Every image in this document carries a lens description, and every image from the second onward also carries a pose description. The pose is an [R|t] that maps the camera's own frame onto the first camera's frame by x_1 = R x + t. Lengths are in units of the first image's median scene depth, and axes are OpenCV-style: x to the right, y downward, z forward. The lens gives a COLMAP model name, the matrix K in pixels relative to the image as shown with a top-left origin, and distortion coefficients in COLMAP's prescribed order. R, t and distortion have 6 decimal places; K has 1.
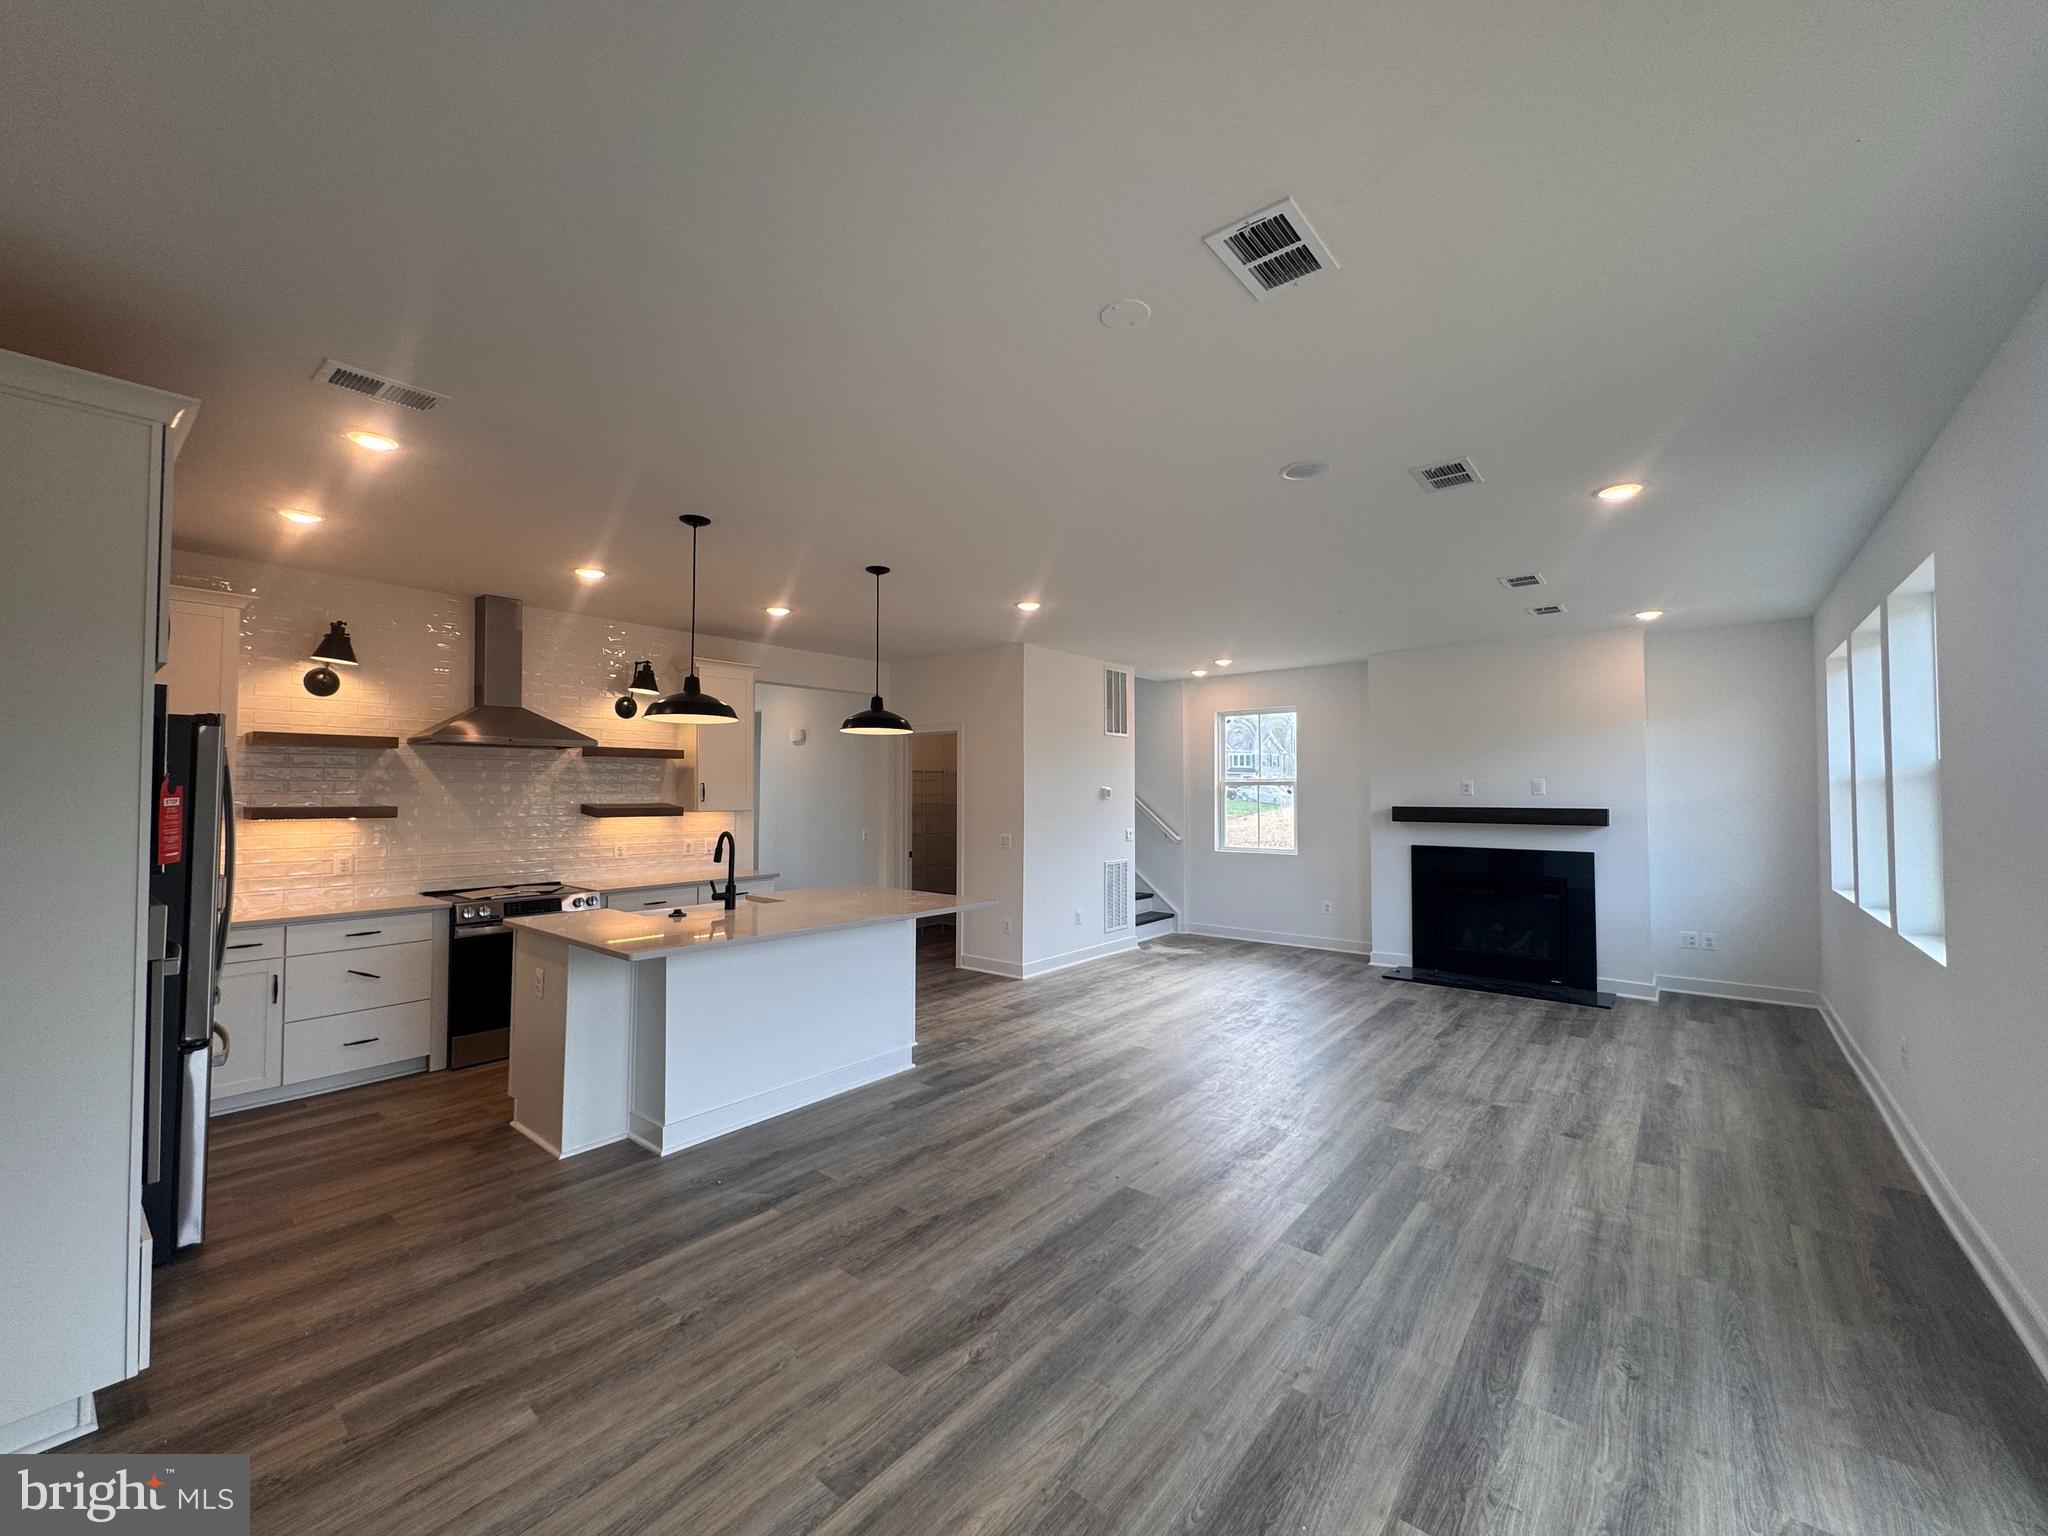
lens RADIAL K [[825.2, 0, 1024.0], [0, 825.2, 768.0], [0, 0, 1]] dist [0.015819, 0.000050]
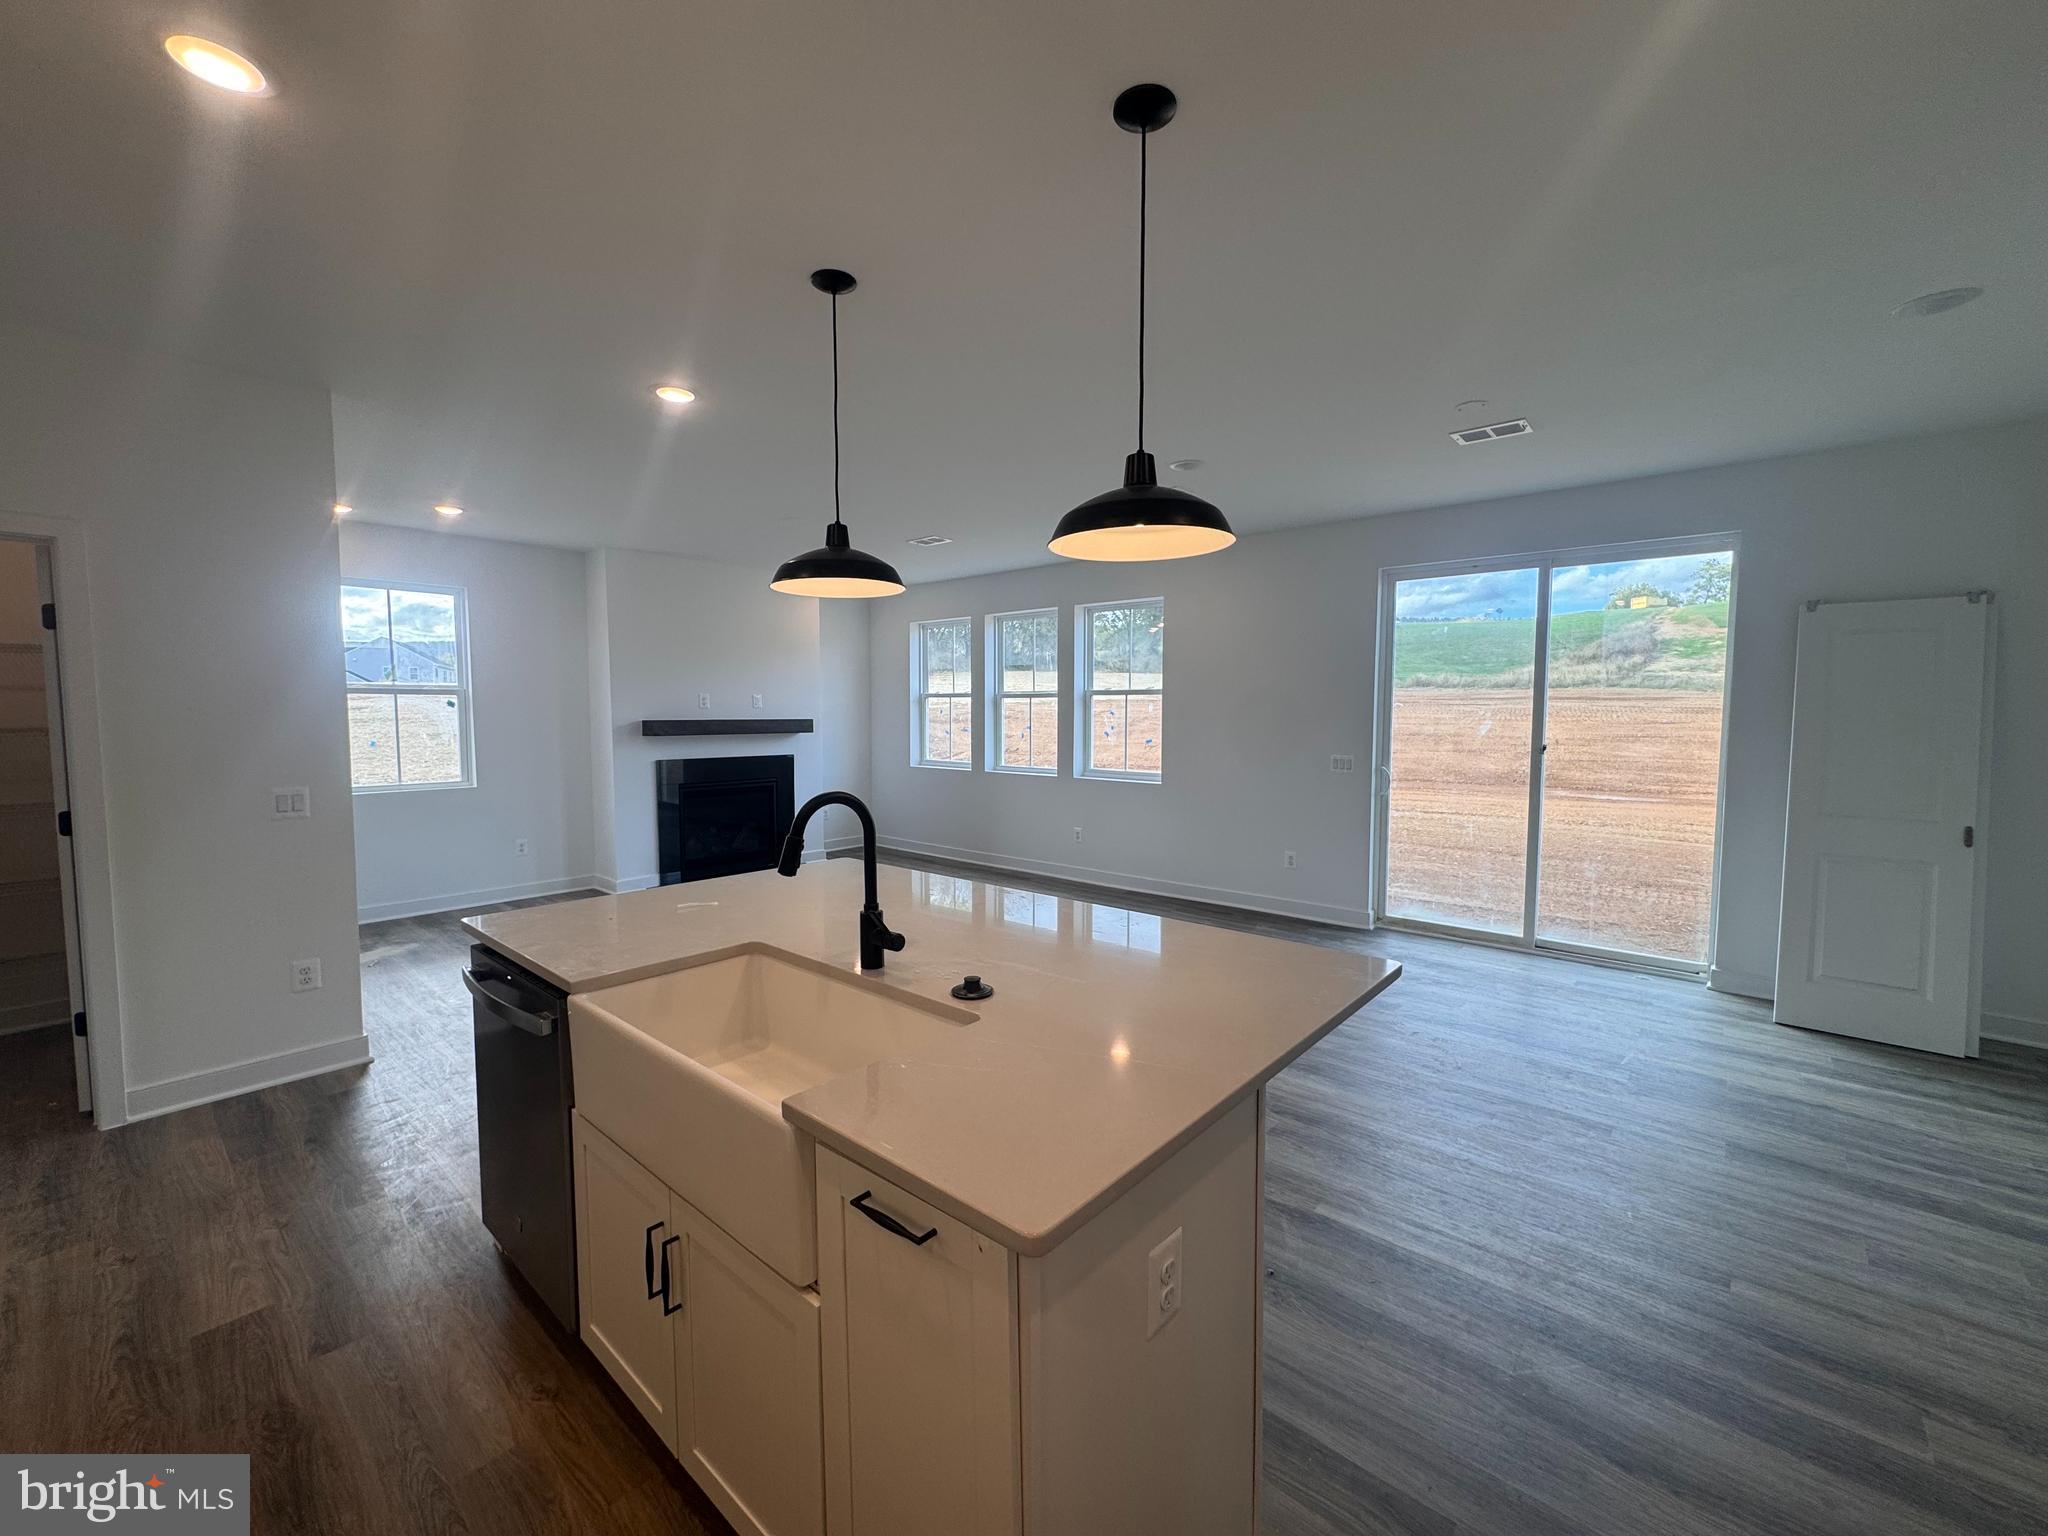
lens RADIAL K [[825.2, 0, 1024.0], [0, 825.2, 768.0], [0, 0, 1]] dist [0.015819, 0.000050]
pose [[0.031421, -0.070900, 0.996988, -0.470531], [-0.030291, 0.996955, 0.071852, 0.020543], [-0.999047, -0.032458, 0.029178, 0.546875]]
